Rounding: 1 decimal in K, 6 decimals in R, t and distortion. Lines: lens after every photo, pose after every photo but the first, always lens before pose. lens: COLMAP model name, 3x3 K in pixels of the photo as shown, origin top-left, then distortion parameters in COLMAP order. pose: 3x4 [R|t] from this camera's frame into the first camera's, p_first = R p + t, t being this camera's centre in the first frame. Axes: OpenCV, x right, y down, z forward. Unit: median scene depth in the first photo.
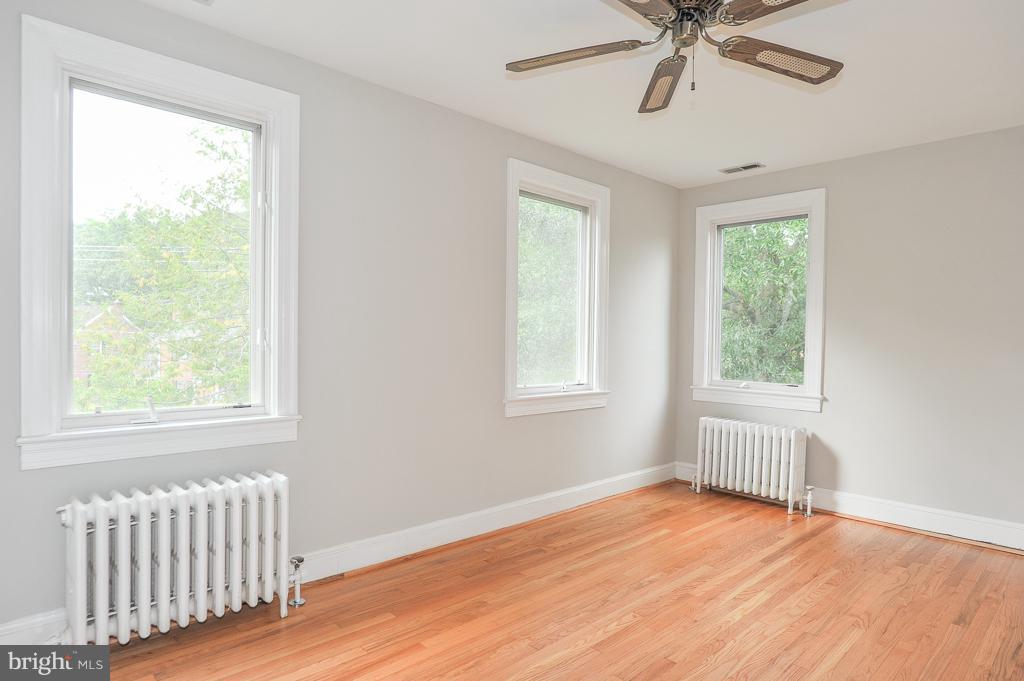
lens RADIAL K [[605.2, 0, 513.4], [0, 605.2, 347.2], [0, 0, 1]] dist [-0.007077, 0.000955]
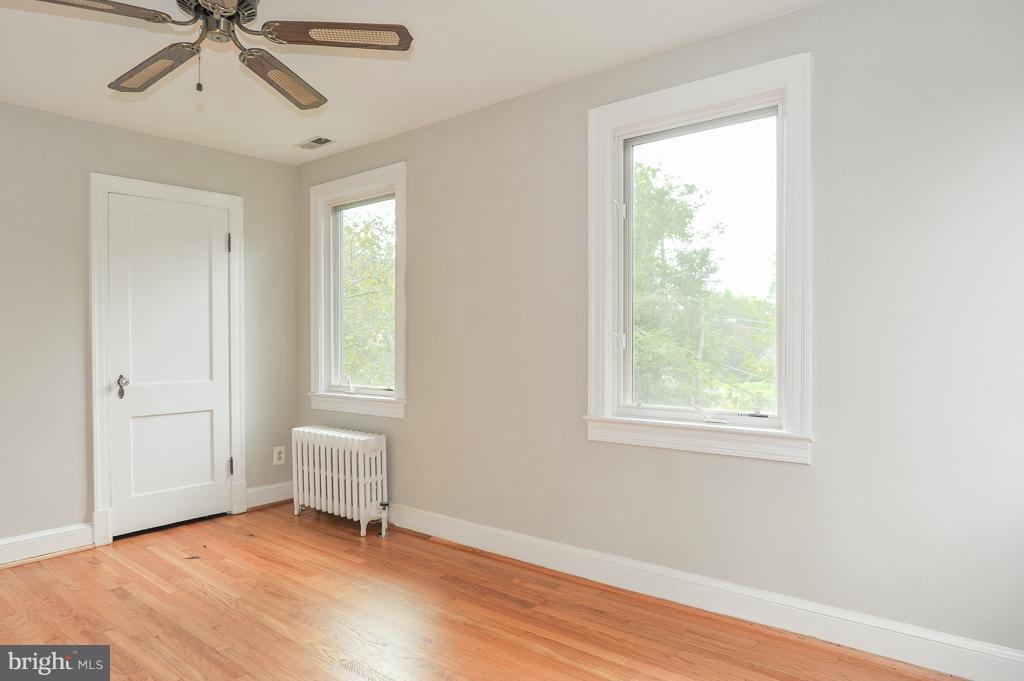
lens RADIAL K [[657.2, 0, 510.9], [0, 657.2, 341.9], [0, 0, 1]] dist [-0.002178, 0.000095]
pose [[0.107624, -0.011165, -0.994129, 0.483006], [-0.013315, 0.999831, -0.012670, 0.001653], [0.994103, 0.014600, 0.107457, 0.472312]]
